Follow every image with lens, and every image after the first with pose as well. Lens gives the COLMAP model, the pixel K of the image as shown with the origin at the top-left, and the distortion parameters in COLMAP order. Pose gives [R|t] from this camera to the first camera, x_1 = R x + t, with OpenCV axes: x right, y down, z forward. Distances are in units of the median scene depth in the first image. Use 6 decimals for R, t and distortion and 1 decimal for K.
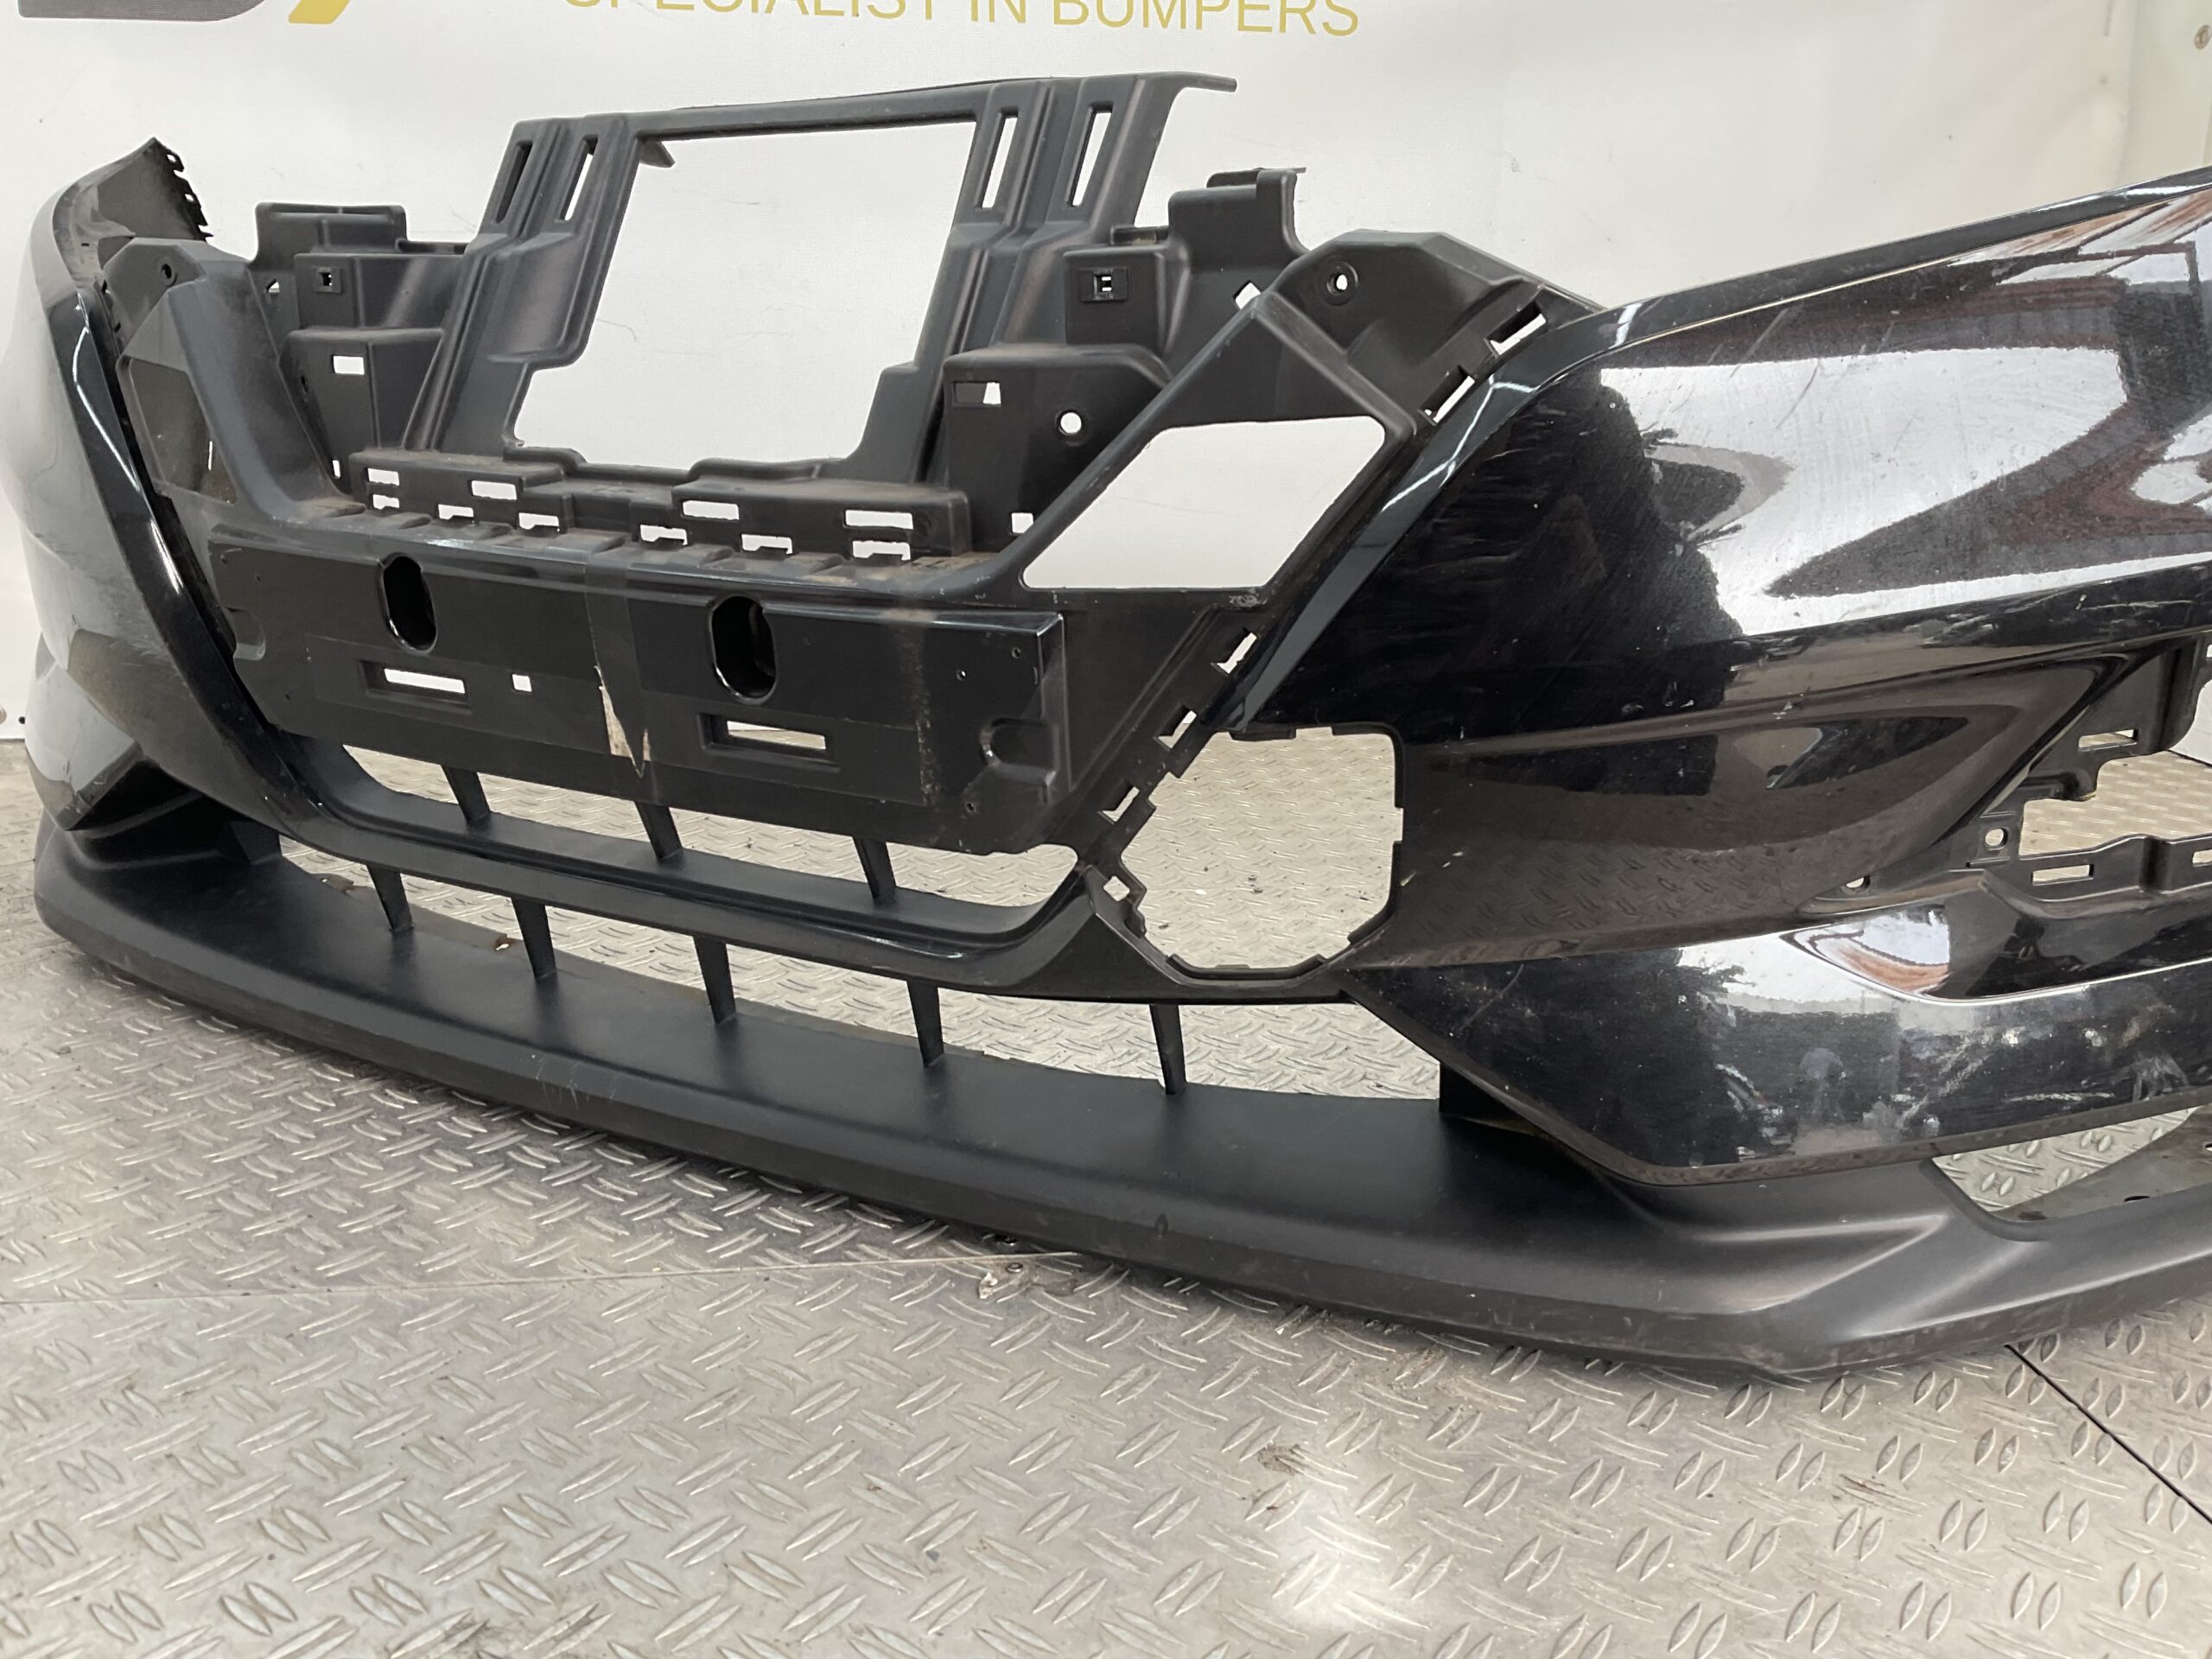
lens RADIAL K [[1878.0, 0, 1058.9], [0, 1878.0, 835.2], [0, 0, 1]] dist [0.086667, -0.151329]
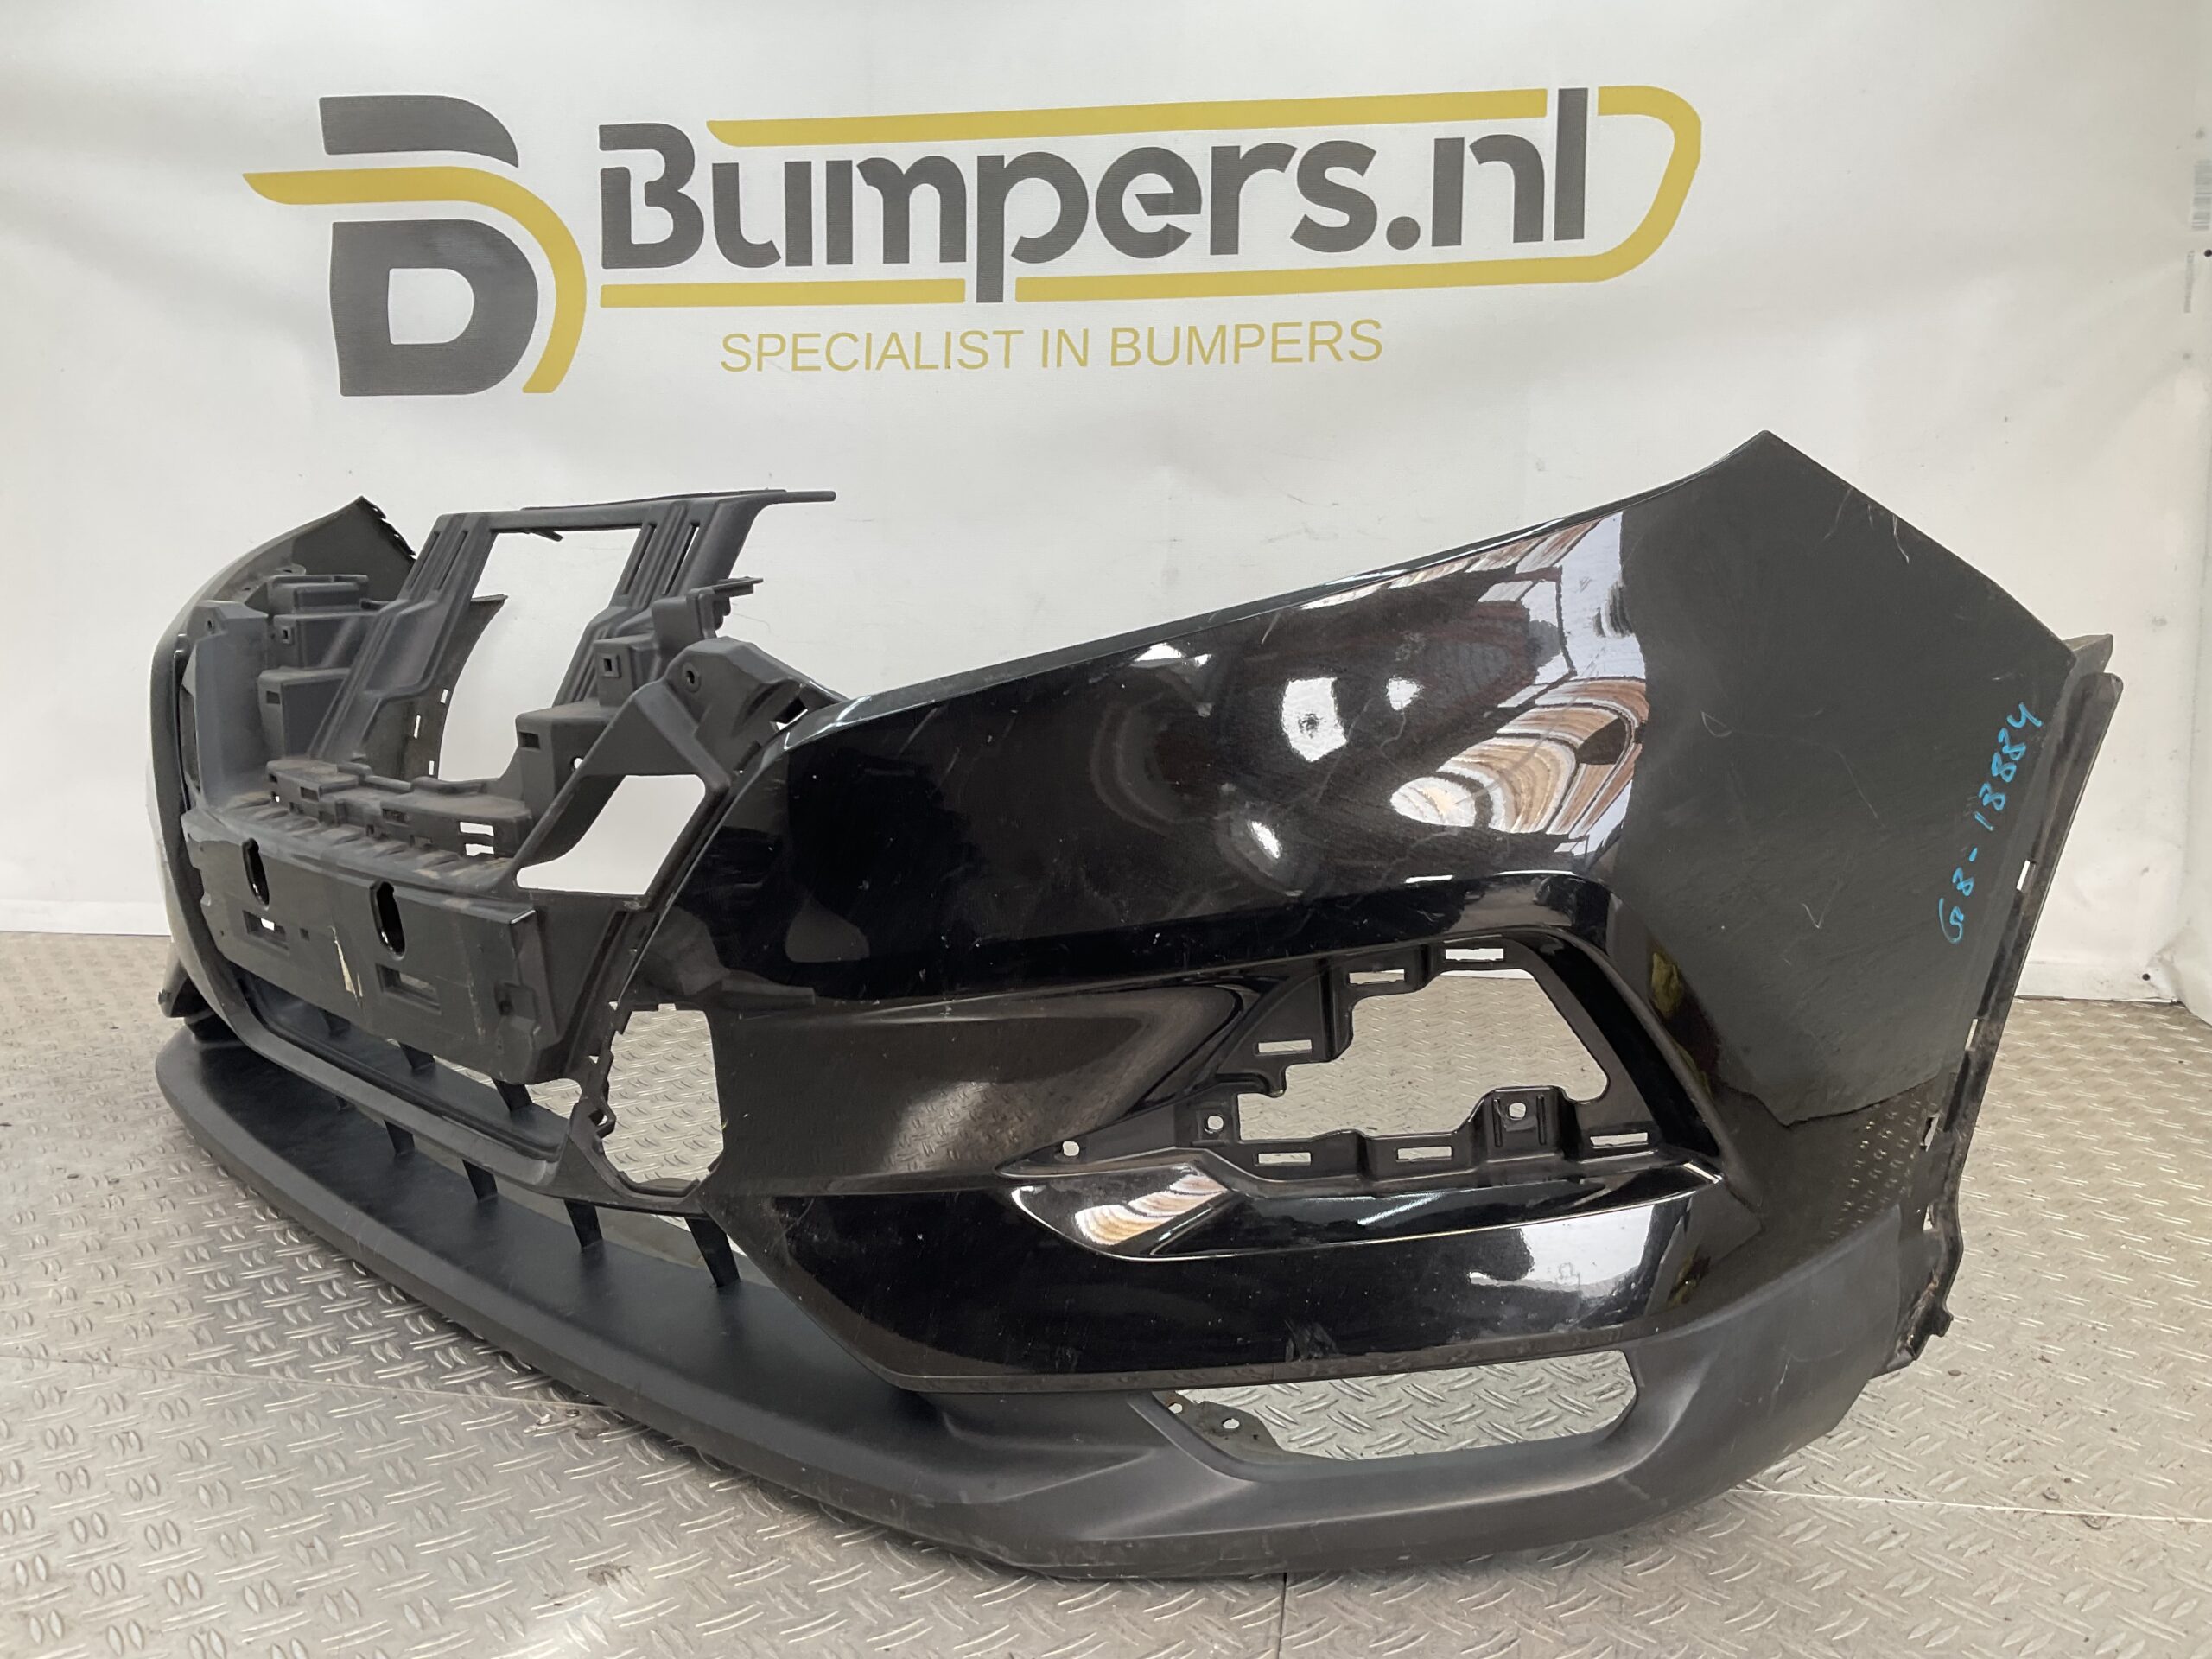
lens RADIAL K [[1872.9, 0, 1132.2], [0, 1872.9, 827.6], [0, 0, 1]] dist [0.214910, -0.475041]
pose [[0.954225, 0.027761, -0.297799, 0.767726], [-0.058867, 0.993639, -0.095998, -0.064949], [0.293240, 0.109134, 0.949790, -0.167053]]
